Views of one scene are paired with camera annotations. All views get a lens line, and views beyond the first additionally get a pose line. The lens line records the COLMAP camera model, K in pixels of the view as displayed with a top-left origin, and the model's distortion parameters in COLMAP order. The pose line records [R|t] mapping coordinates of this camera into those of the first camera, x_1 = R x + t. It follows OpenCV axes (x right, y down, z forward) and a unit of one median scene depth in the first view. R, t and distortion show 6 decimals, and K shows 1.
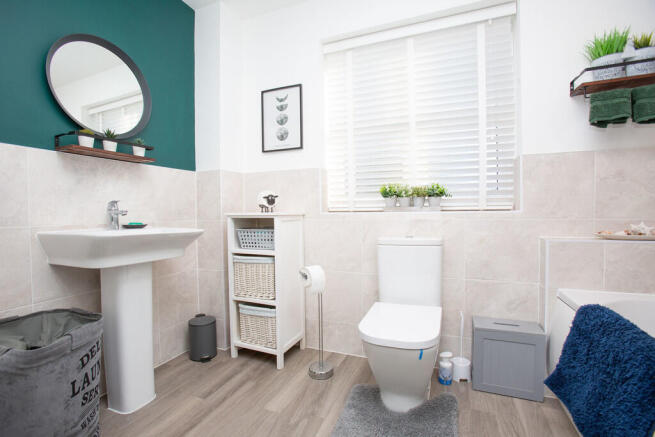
lens RADIAL K [[298.4, 0, 326.2], [0, 298.4, 219.0], [0, 0, 1]] dist [-0.069580, 0.027704]
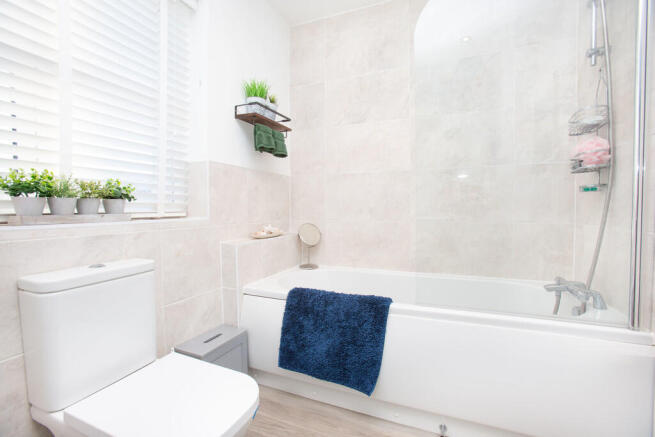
lens RADIAL K [[298.4, 0, 326.2], [0, 298.4, 219.0], [0, 0, 1]] dist [-0.069580, 0.027704]
pose [[0.000134, -0.027838, 0.999612, -0.291049], [0.025423, 0.999289, 0.027825, -0.038674], [-0.999677, 0.025410, 0.000842, 0.546323]]
